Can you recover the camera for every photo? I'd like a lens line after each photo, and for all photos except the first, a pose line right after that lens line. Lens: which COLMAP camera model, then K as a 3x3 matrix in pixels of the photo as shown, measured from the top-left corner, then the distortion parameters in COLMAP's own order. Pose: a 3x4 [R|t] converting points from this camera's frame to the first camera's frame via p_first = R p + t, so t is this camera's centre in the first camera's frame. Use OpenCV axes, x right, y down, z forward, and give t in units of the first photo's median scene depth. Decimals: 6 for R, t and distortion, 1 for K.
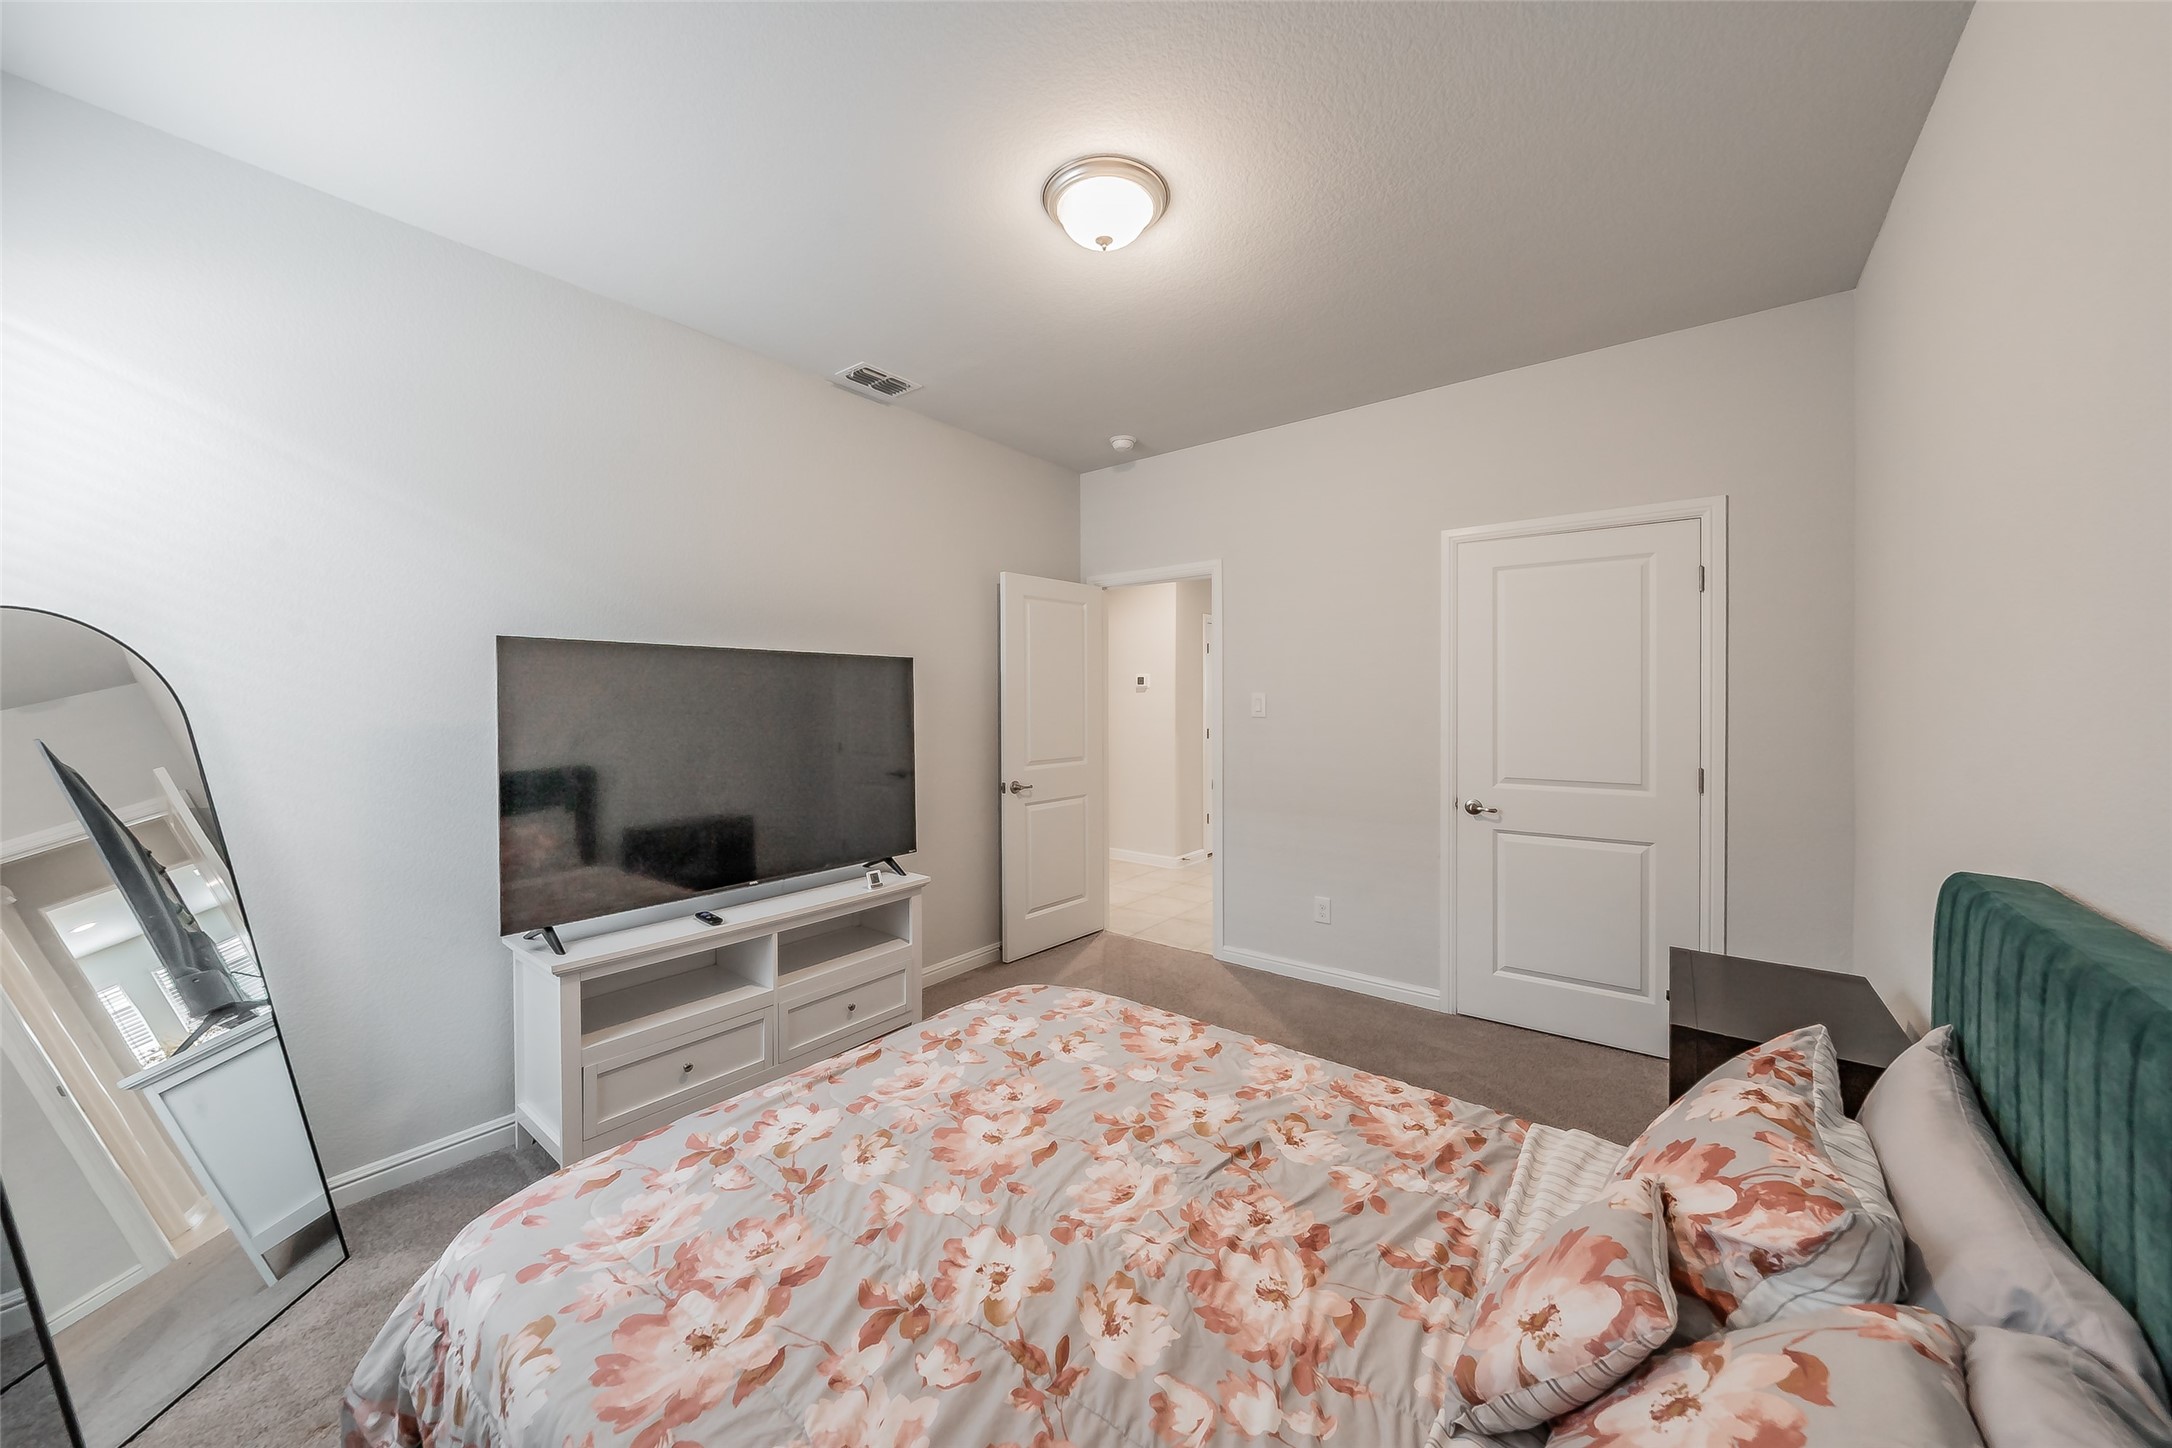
lens RADIAL K [[749.2, 0, 1107.5], [0, 749.2, 702.3], [0, 0, 1]] dist [0.011338, -0.000010]
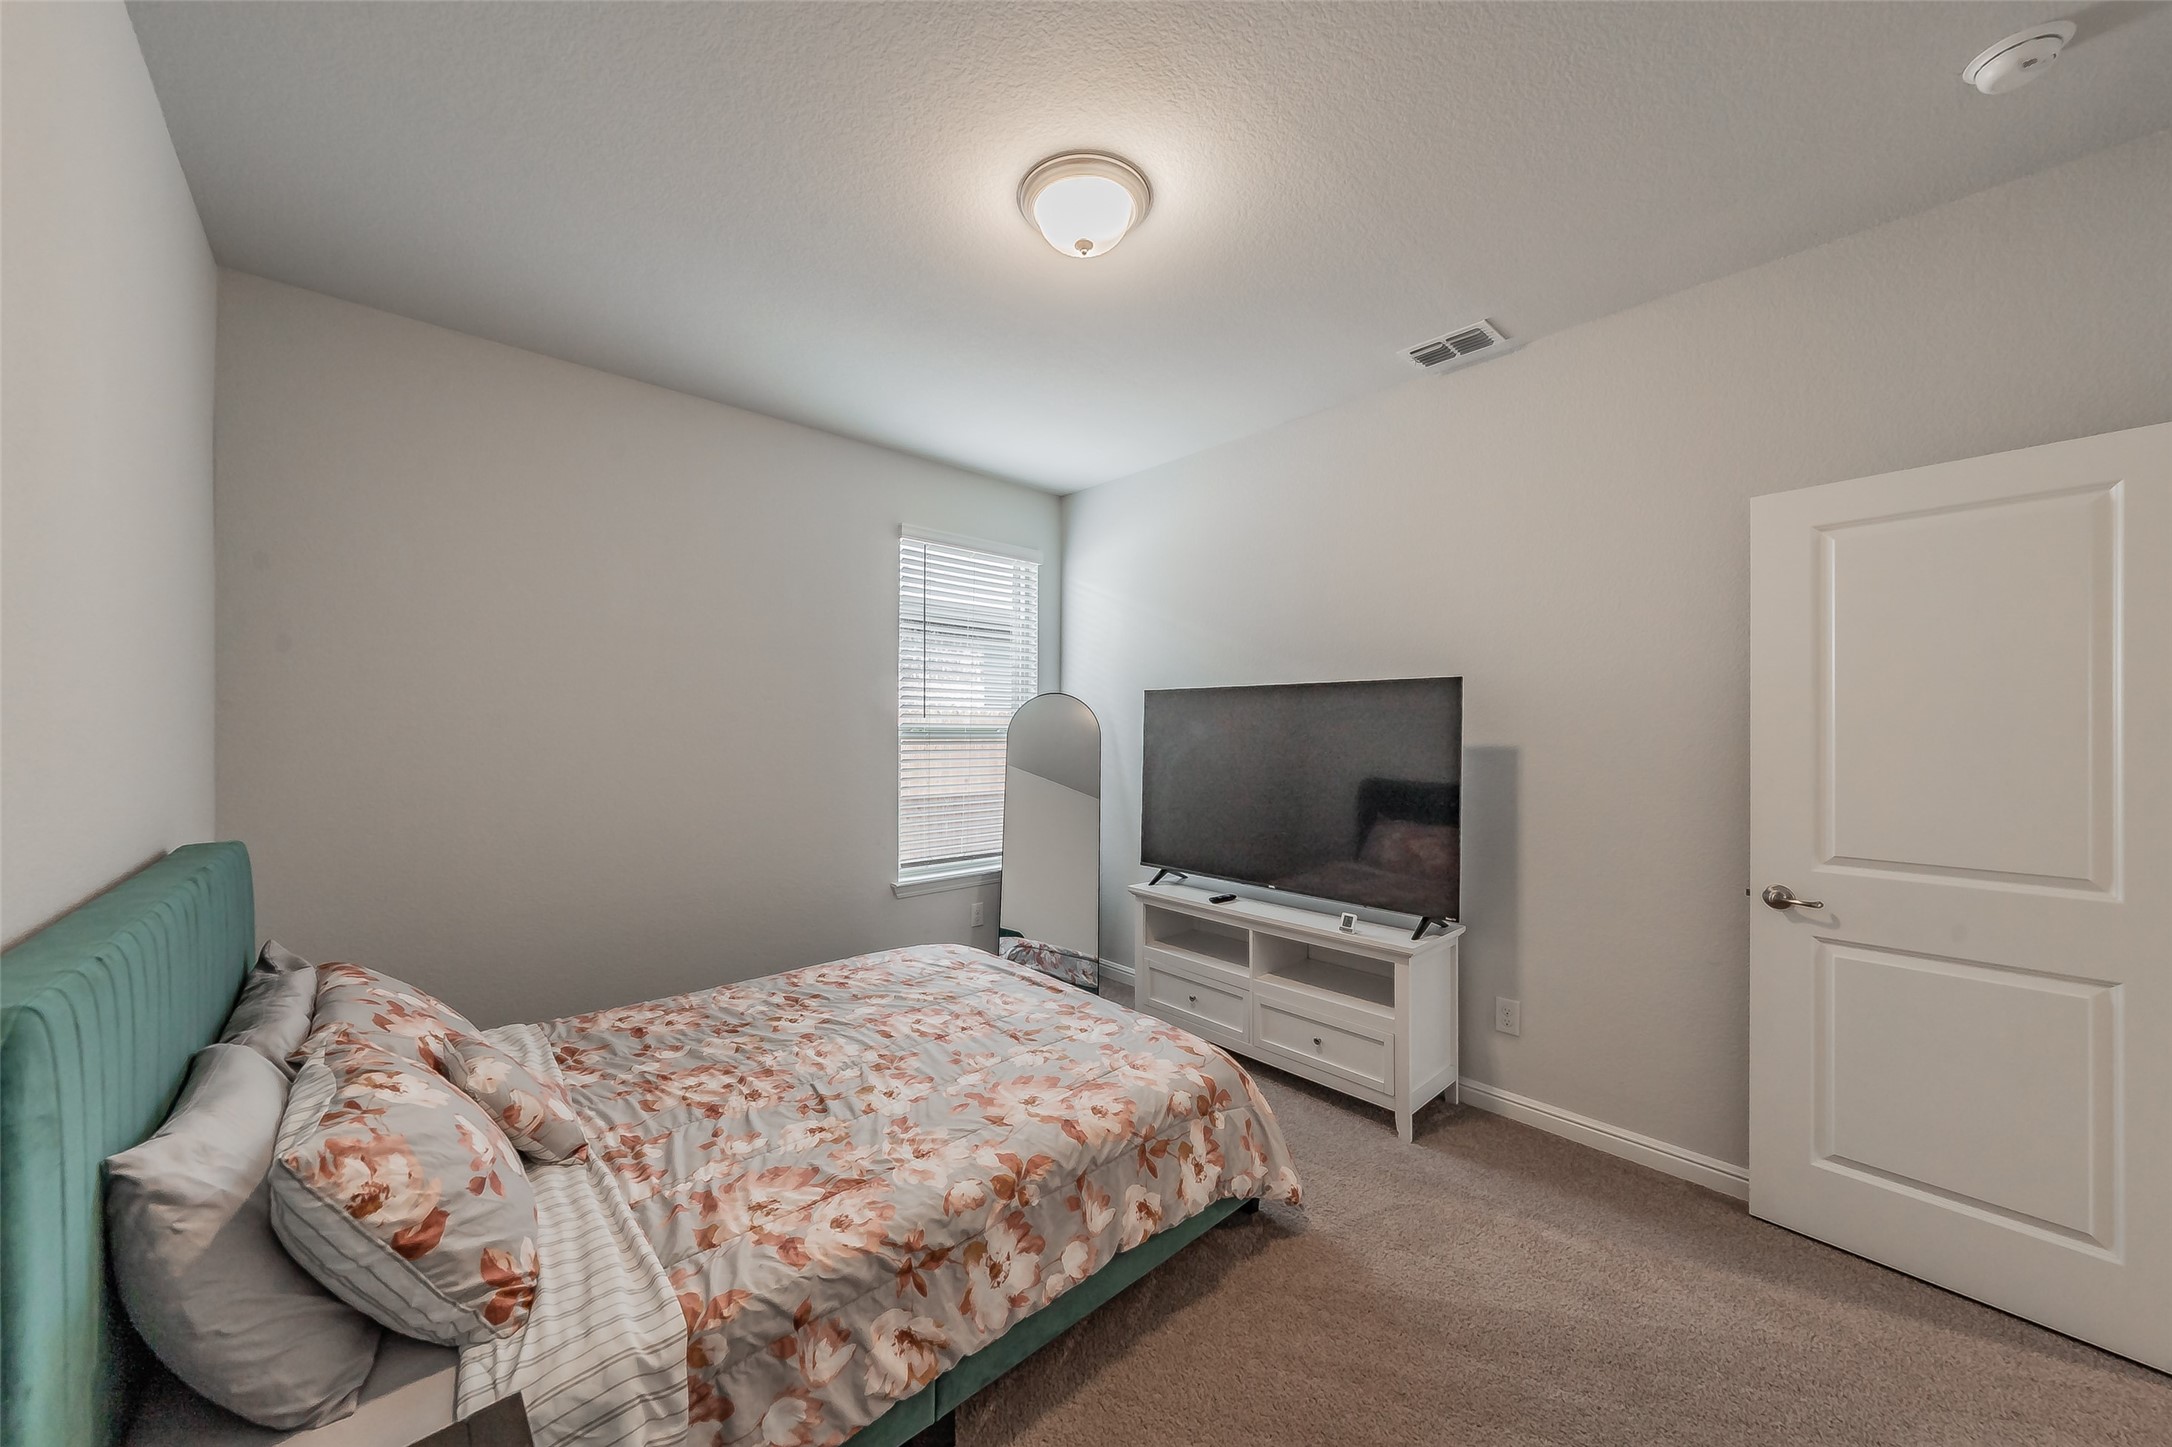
lens RADIAL K [[771.7, 0, 1086.6], [0, 771.7, 736.3], [0, 0, 1]] dist [-0.000012, 0.000001]
pose [[-0.173607, 0.010216, -0.984762, 1.197681], [-0.008798, 0.999890, 0.011924, -0.005964], [0.984776, 0.010733, -0.173498, 1.477726]]
